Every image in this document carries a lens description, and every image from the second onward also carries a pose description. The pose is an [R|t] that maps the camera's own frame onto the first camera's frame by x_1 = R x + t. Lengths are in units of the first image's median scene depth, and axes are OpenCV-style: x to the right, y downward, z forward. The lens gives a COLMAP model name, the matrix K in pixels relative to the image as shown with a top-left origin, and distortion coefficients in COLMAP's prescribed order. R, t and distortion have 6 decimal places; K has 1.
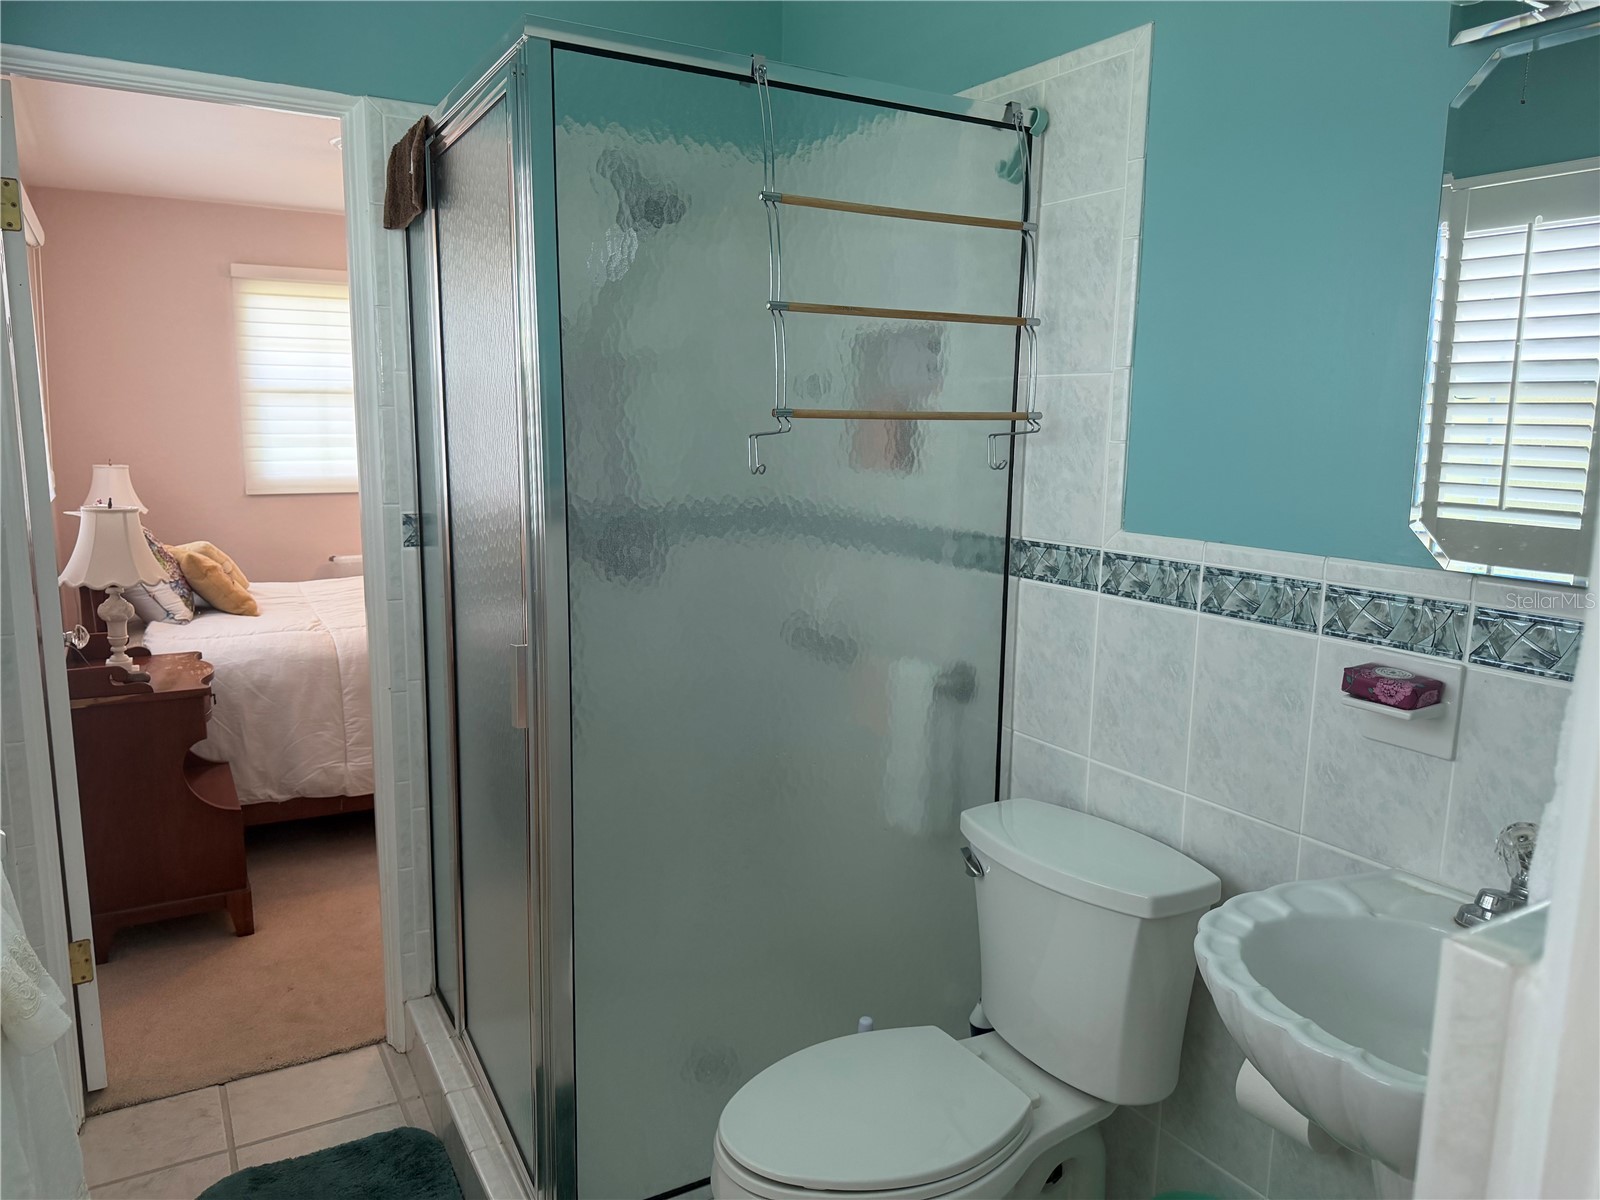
lens RADIAL K [[1138.3, 0, 800.5], [0, 1138.3, 605.2], [0, 0, 1]] dist [0.152870, -0.265472]
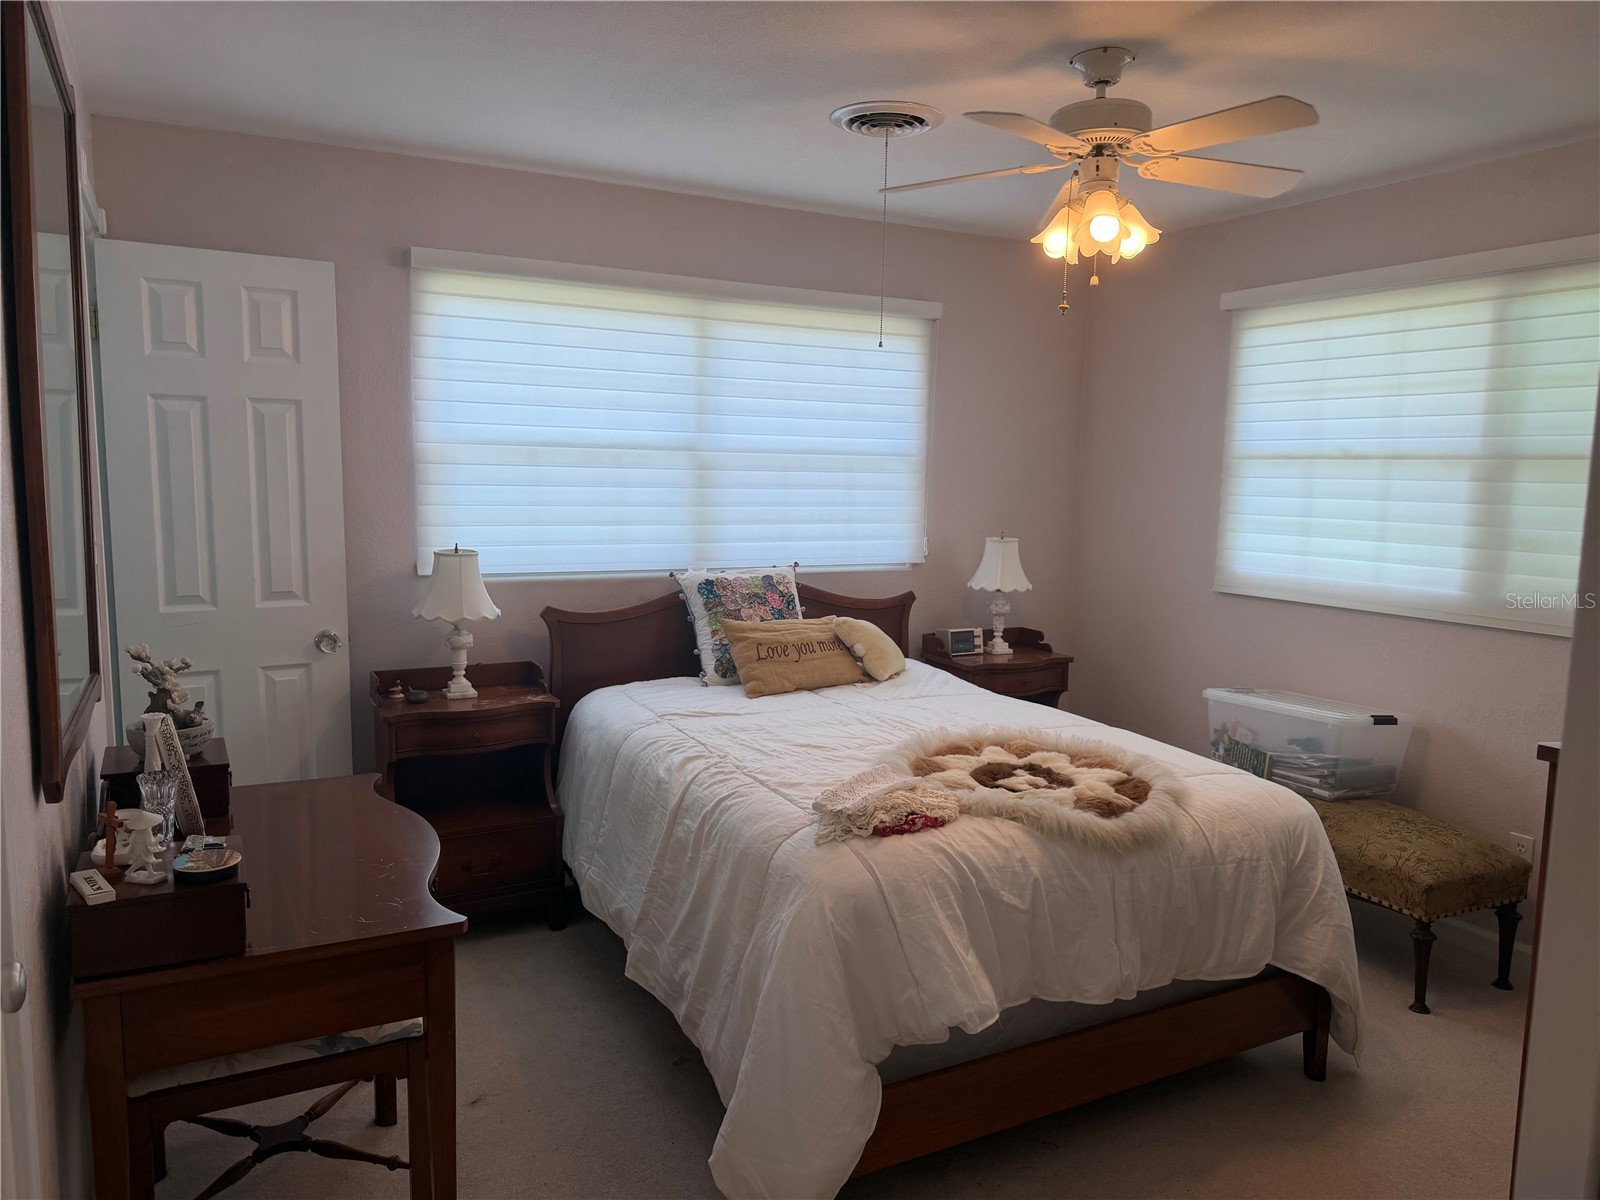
lens RADIAL K [[1138.3, 0, 800.5], [0, 1138.3, 605.2], [0, 0, 1]] dist [0.152870, -0.265472]
pose [[0.373323, 0.101594, -0.922122, 0.117780], [-0.164729, 0.985449, 0.041880, -0.077110], [0.912959, 0.136265, 0.384626, 0.476007]]
